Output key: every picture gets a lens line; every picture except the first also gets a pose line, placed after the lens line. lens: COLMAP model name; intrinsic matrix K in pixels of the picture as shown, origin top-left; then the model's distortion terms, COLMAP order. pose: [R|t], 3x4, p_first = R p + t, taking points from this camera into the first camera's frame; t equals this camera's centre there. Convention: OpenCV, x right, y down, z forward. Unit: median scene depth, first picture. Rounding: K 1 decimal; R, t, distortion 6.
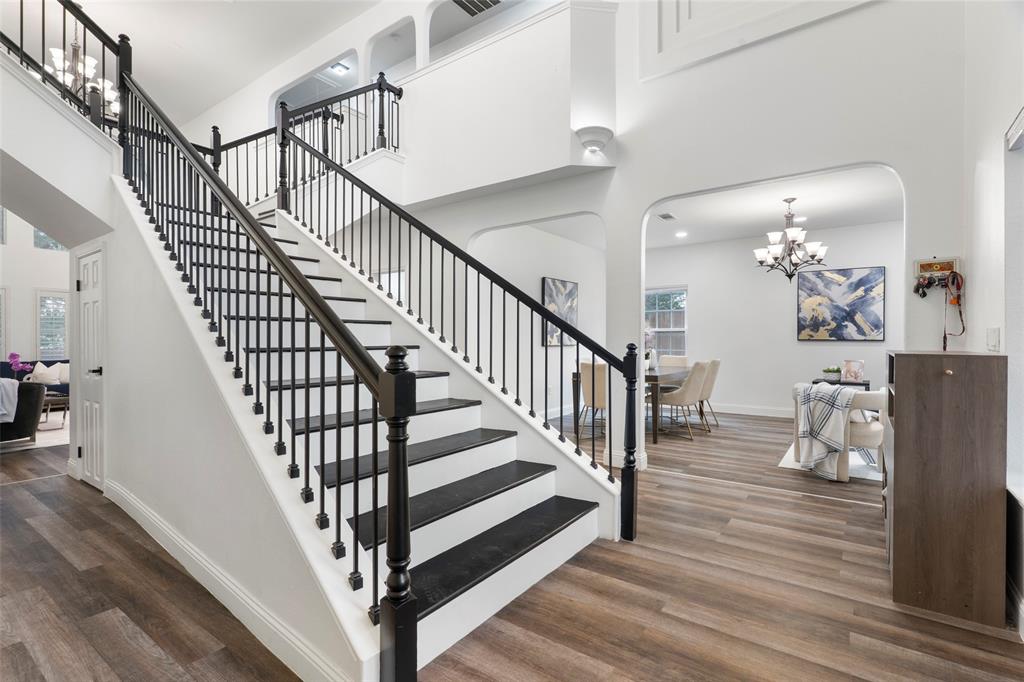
lens RADIAL K [[484.3, 0, 500.8], [0, 484.3, 340.2], [0, 0, 1]] dist [-0.000254, 0.000230]
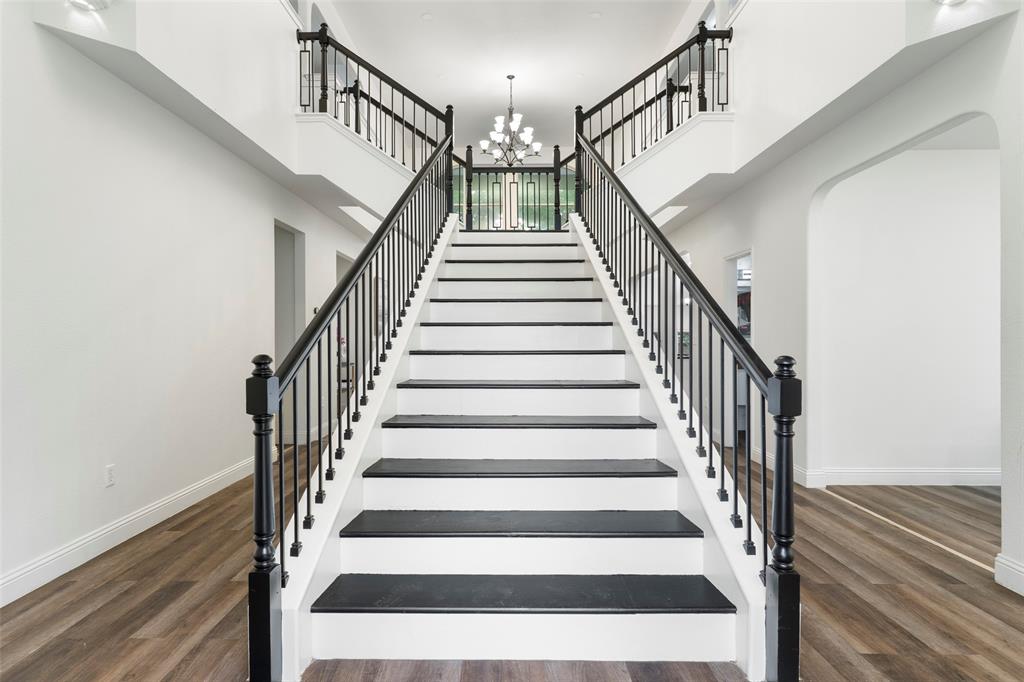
lens RADIAL K [[534.2, 0, 507.1], [0, 534.2, 338.6], [0, 0, 1]] dist [0.001278, 0.000231]
pose [[0.591255, 0.005320, -0.806467, 0.533171], [-0.002977, 0.999986, 0.004413, -0.013768], [0.806479, -0.000208, 0.591262, 0.320882]]
